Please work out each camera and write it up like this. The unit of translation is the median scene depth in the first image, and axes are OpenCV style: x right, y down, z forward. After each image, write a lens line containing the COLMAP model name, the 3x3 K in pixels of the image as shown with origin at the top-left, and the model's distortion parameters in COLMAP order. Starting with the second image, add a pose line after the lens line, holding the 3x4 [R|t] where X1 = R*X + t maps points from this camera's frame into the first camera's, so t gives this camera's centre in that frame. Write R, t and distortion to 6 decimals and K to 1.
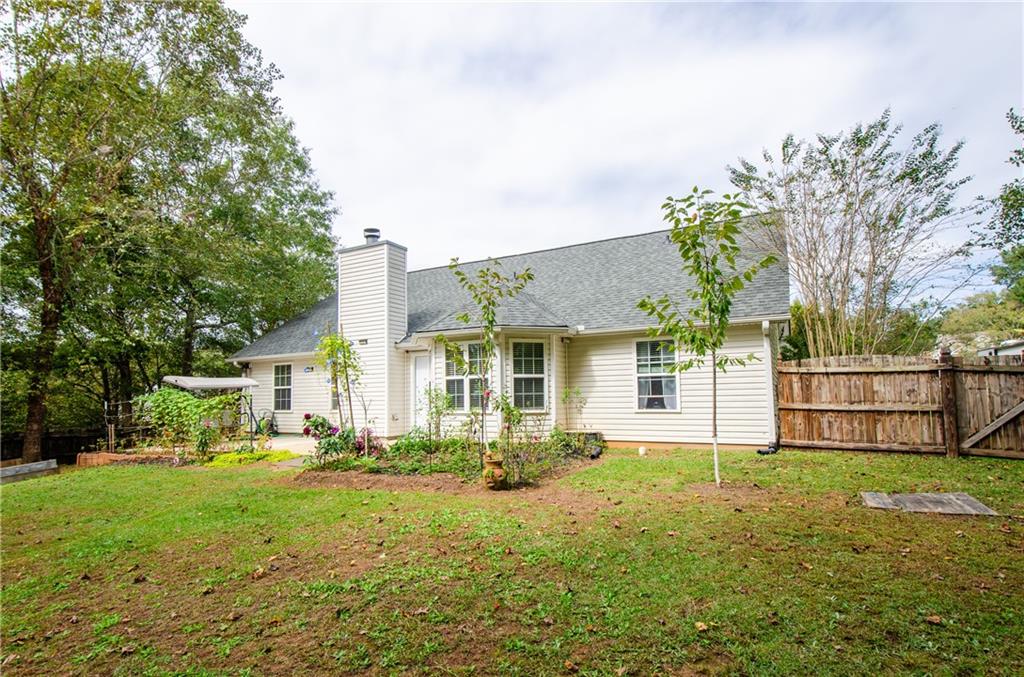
lens RADIAL K [[449.3, 0, 504.8], [0, 449.3, 344.8], [0, 0, 1]] dist [0.002004, 0.000342]
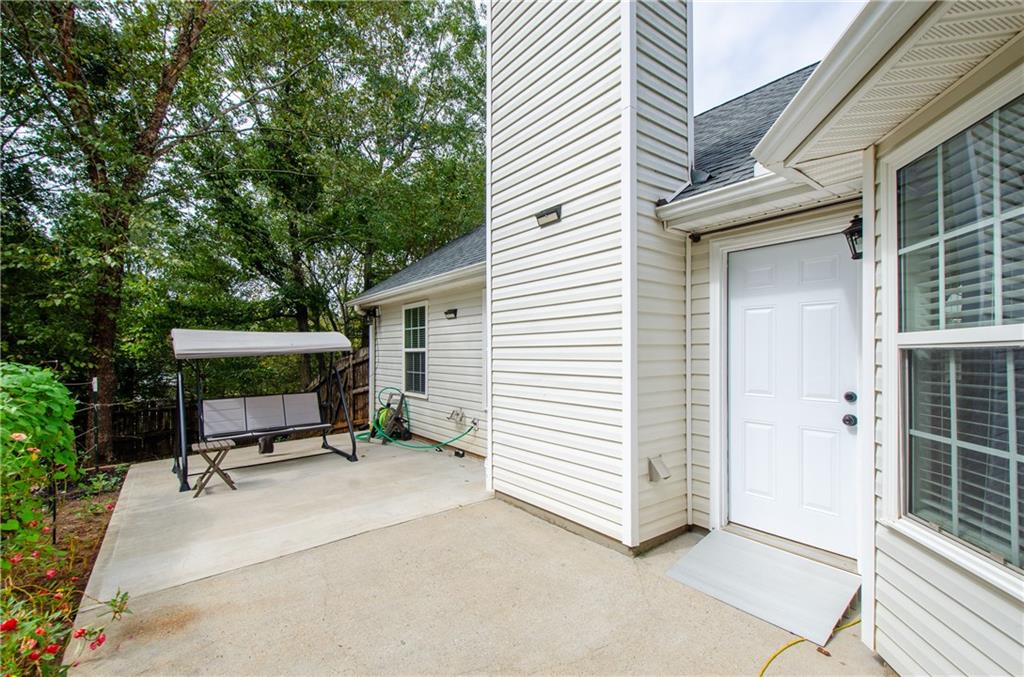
lens RADIAL K [[449.3, 0, 504.8], [0, 449.3, 344.8], [0, 0, 1]] dist [0.002004, 0.000342]
pose [[0.900151, 0.018012, -0.435206, -0.169876], [0.019084, 0.996554, 0.080716, 0.048782], [0.435161, -0.080962, 0.896705, 0.580055]]
